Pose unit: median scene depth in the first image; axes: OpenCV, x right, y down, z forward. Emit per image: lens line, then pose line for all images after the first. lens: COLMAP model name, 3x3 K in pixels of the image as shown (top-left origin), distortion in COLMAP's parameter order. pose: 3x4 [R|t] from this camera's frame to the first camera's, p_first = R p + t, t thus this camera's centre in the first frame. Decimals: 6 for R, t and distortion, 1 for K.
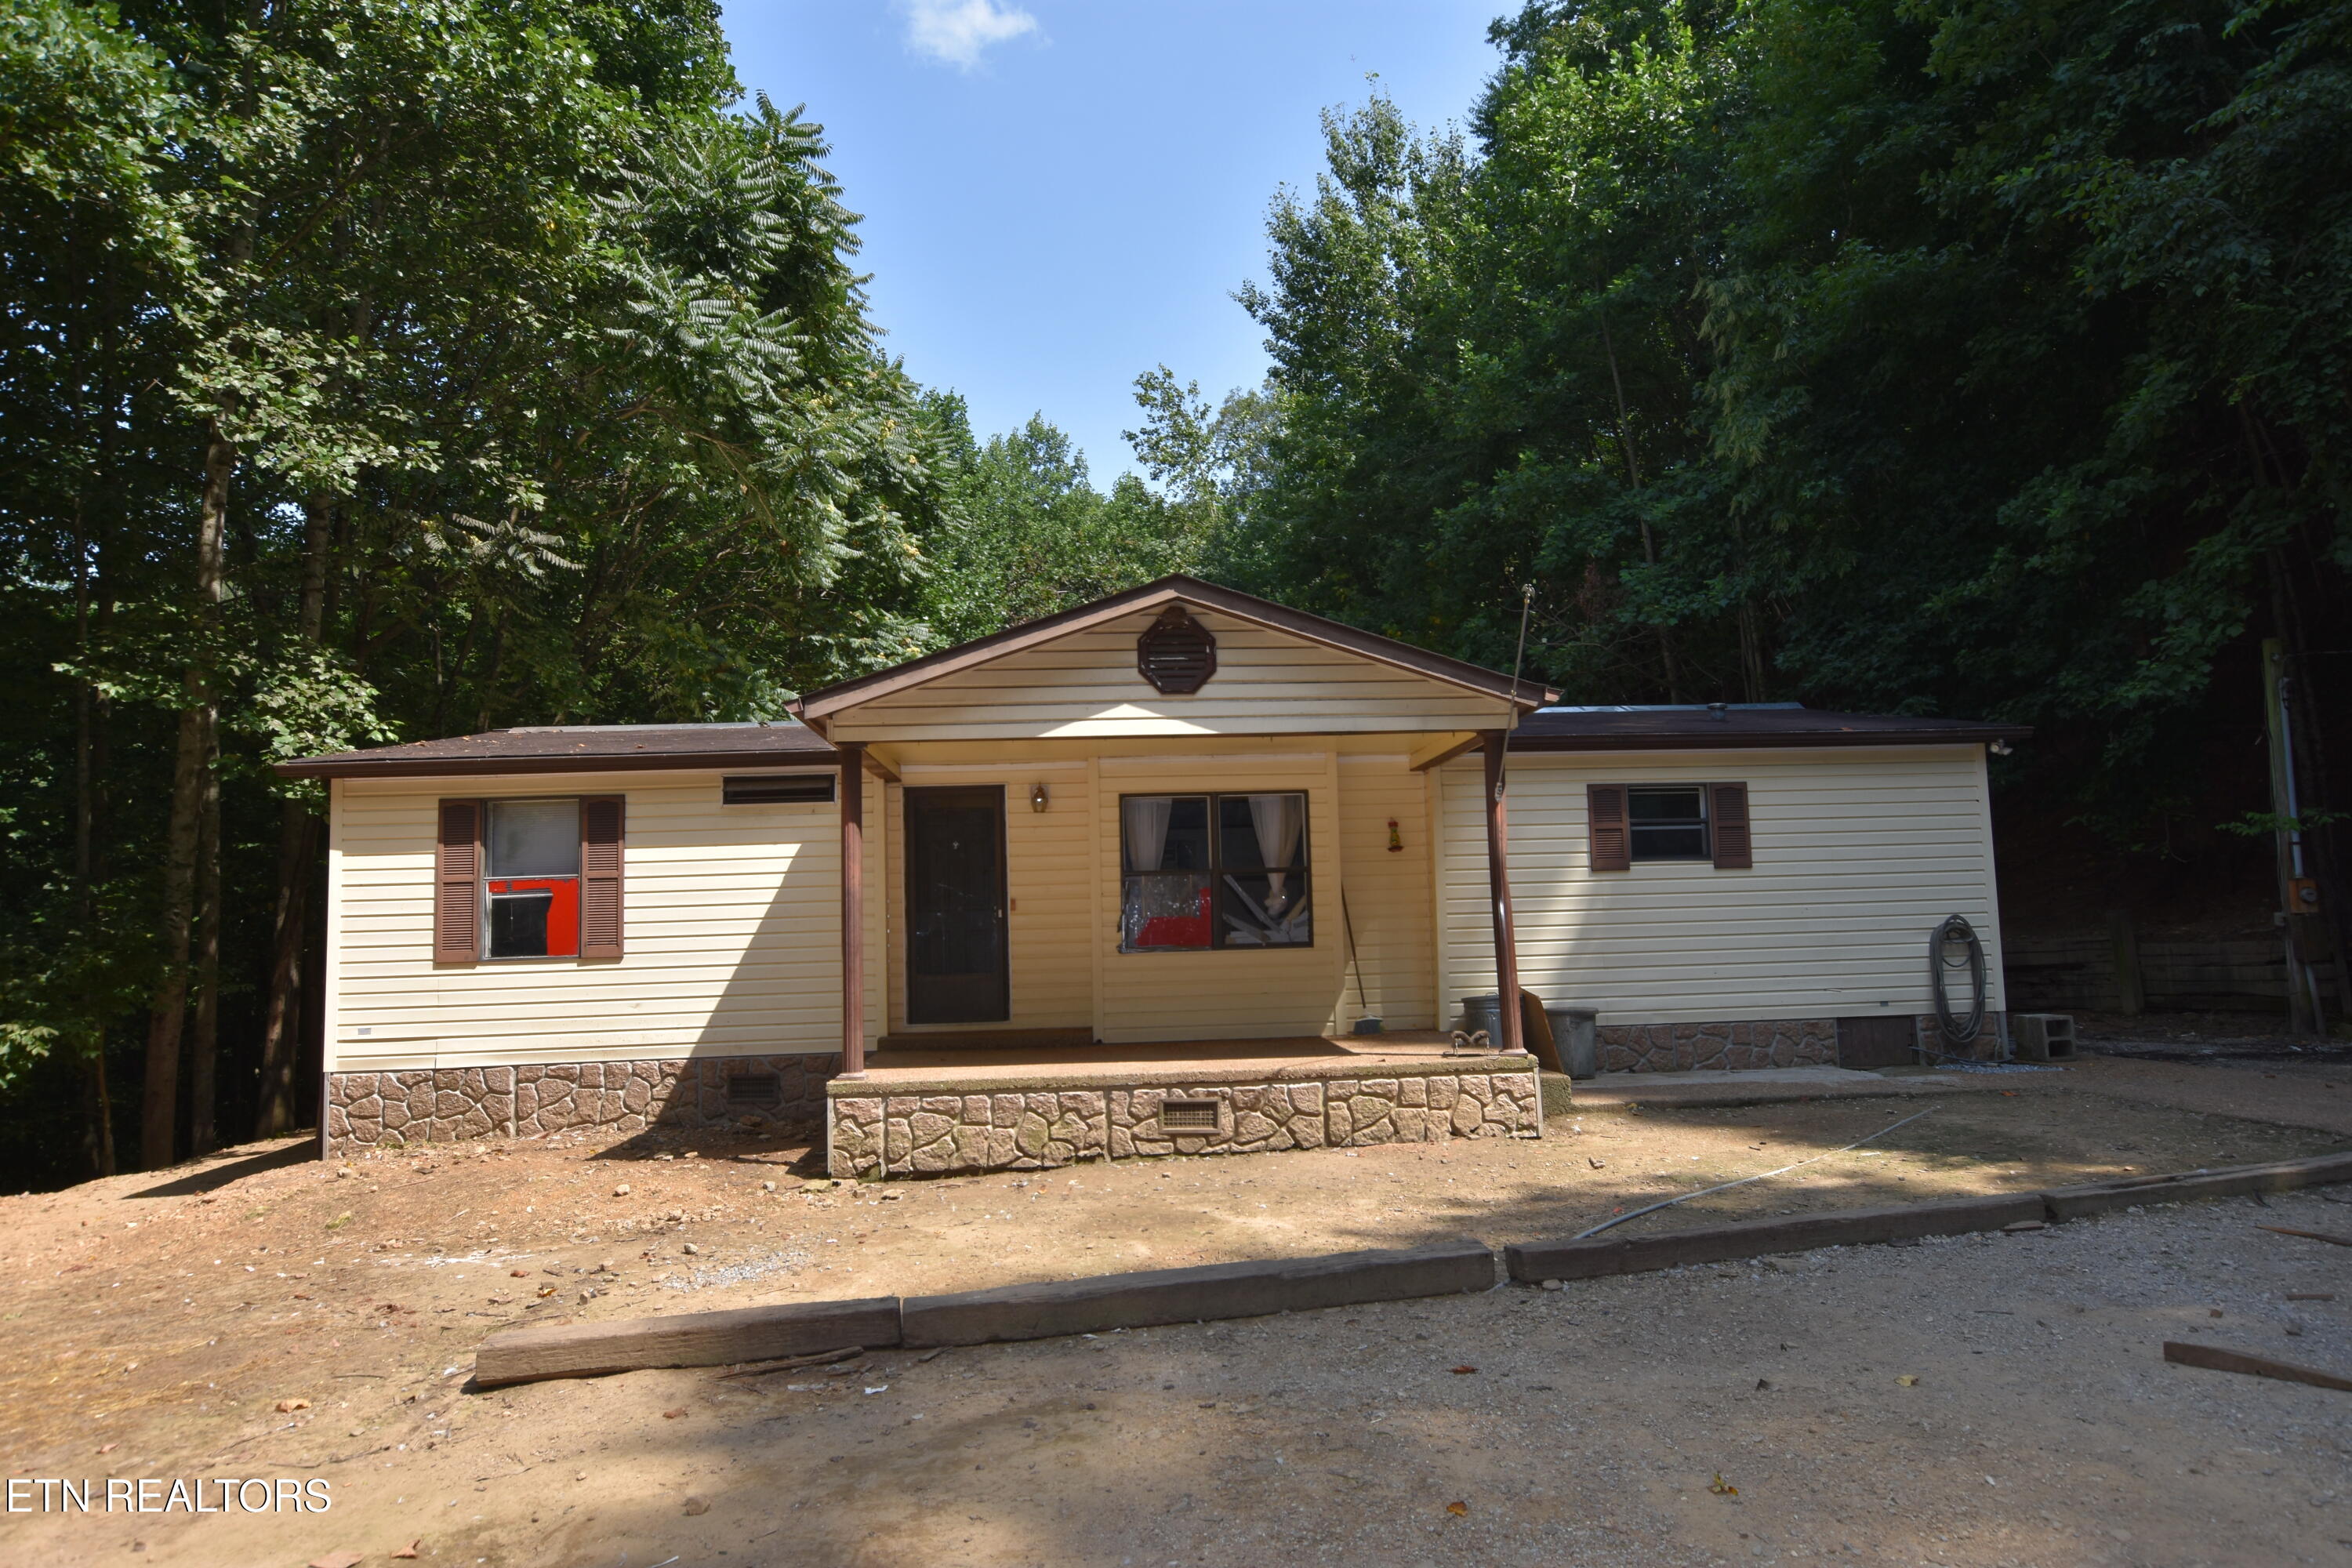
lens RADIAL K [[1458.8, 0, 1172.3], [0, 1458.8, 774.6], [0, 0, 1]] dist [-0.007318, 0.007123]
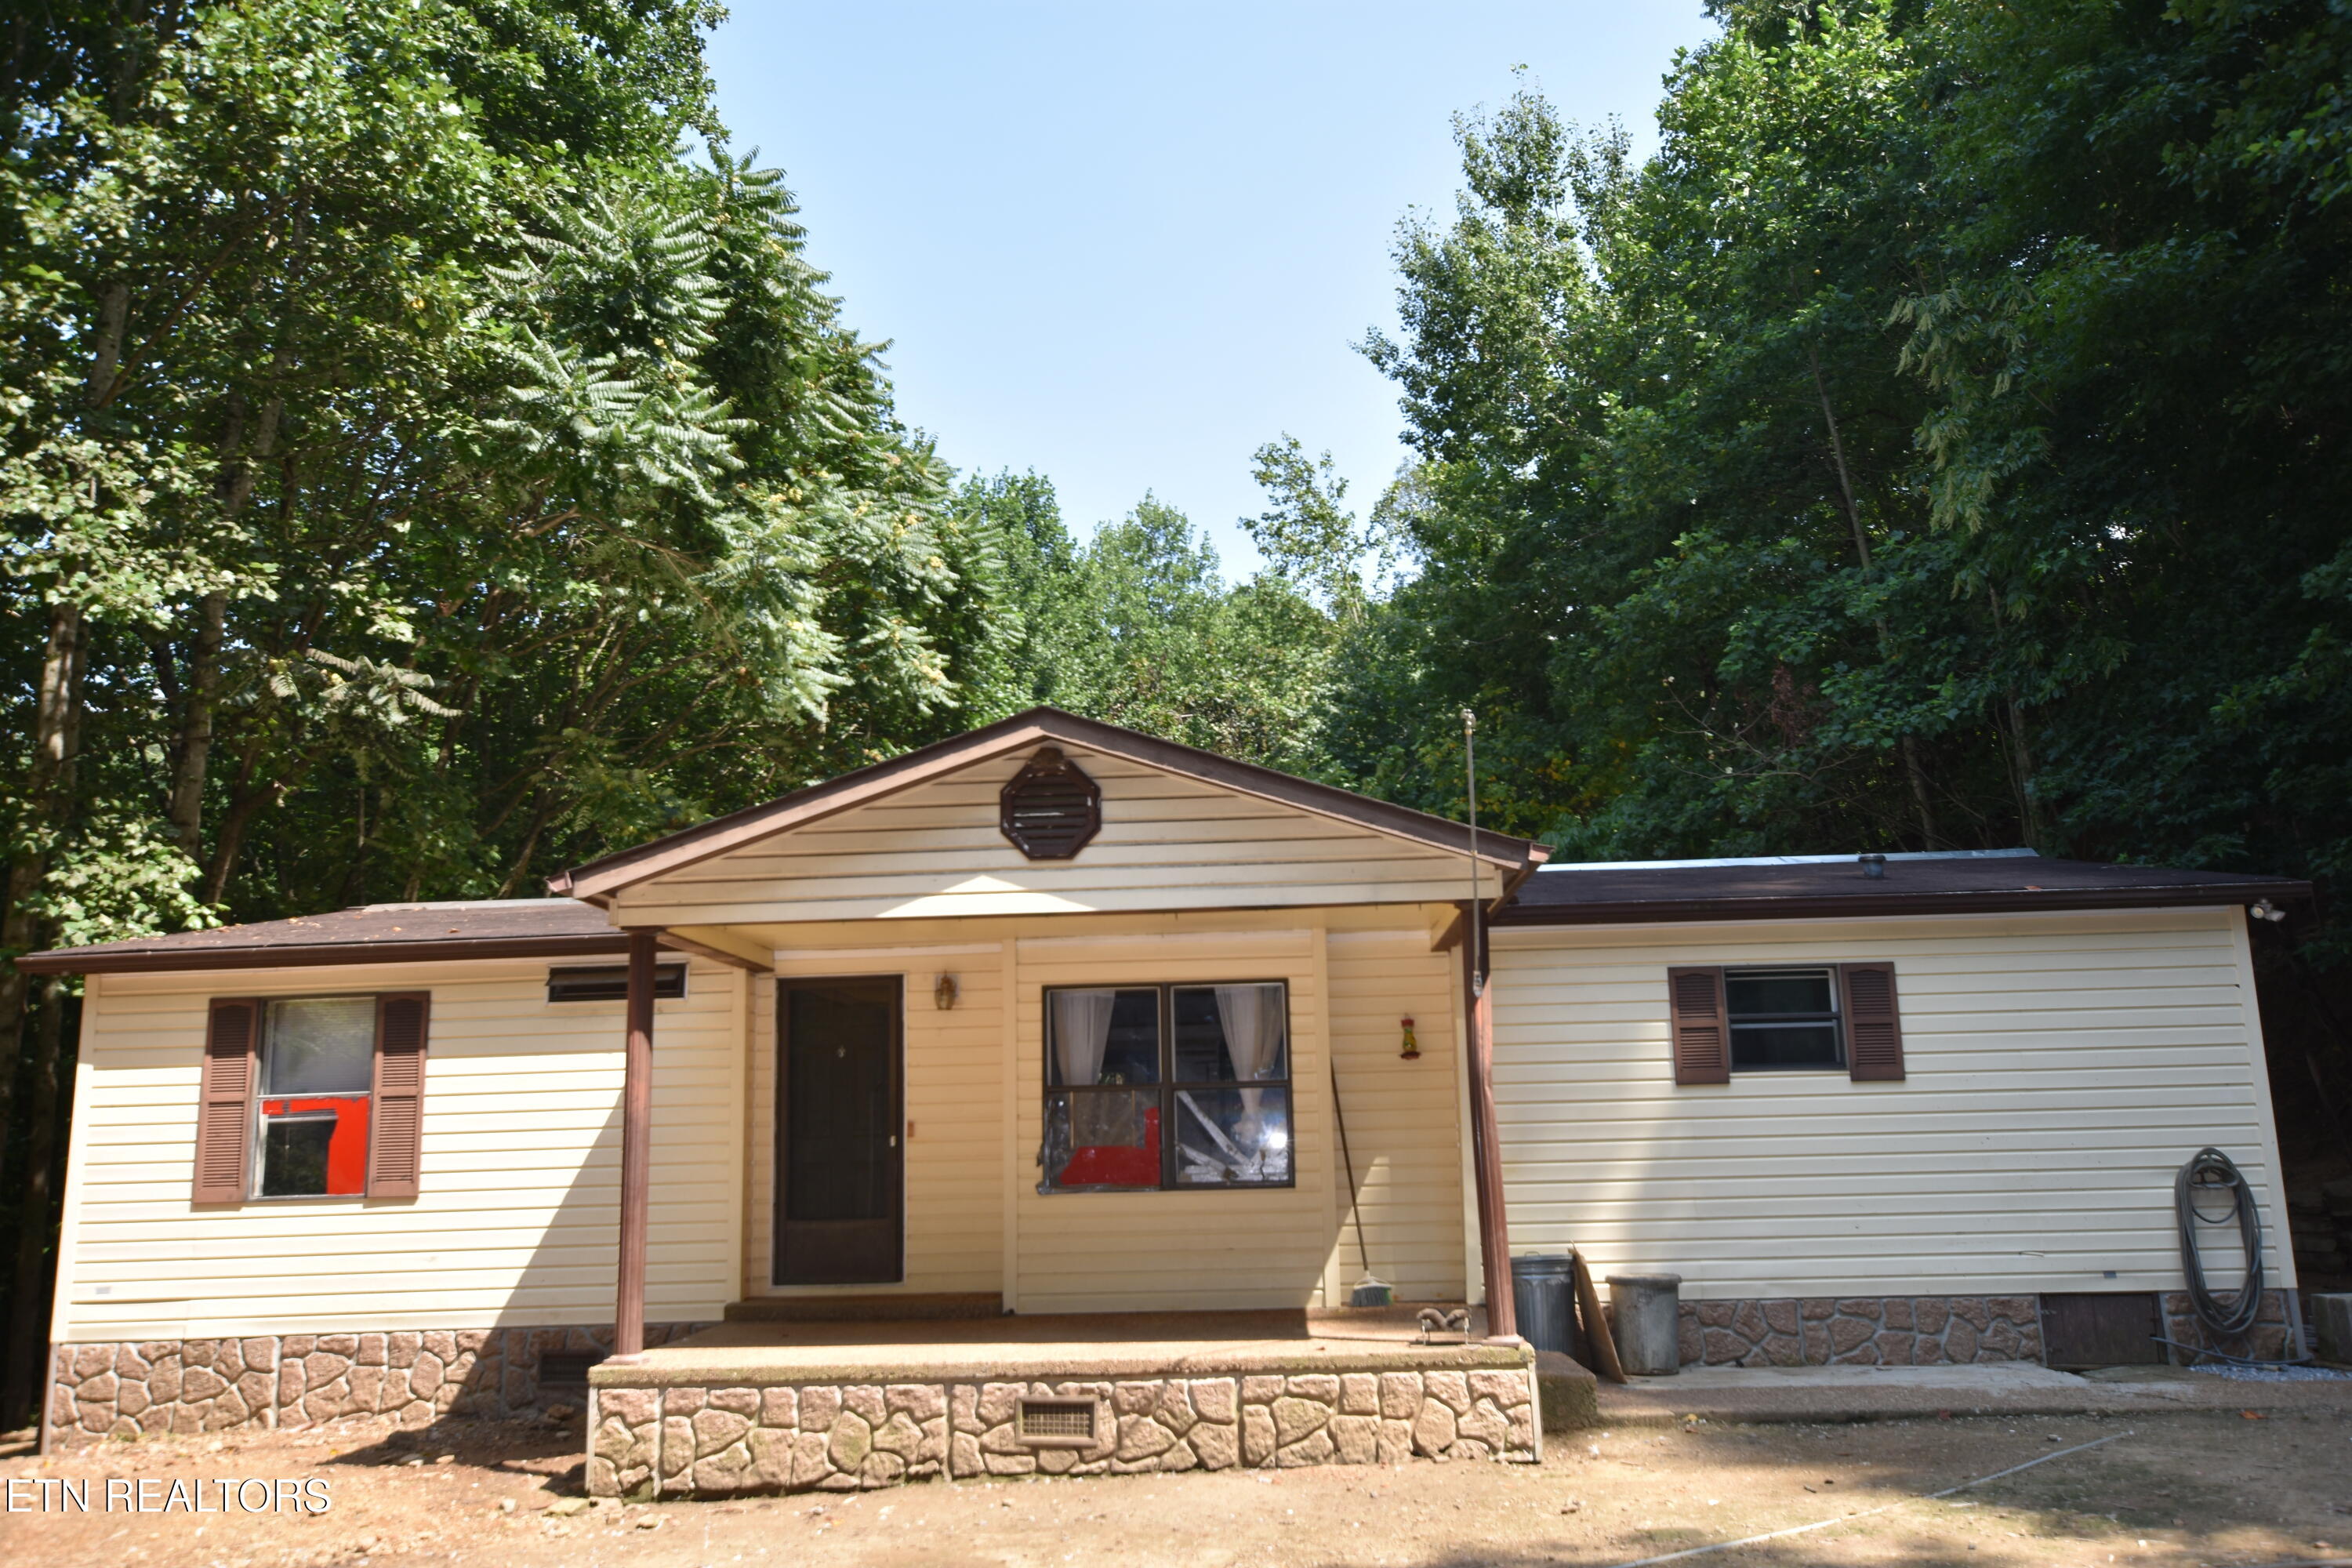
lens RADIAL K [[1846.1, 0, 1172.5], [0, 1846.1, 770.5], [0, 0, 1]] dist [0.004578, 0.017060]
pose [[0.993022, -0.020408, -0.116147, 0.139227], [0.009516, 0.995567, -0.093571, -0.007483], [0.117542, 0.091813, 0.988815, 0.025605]]
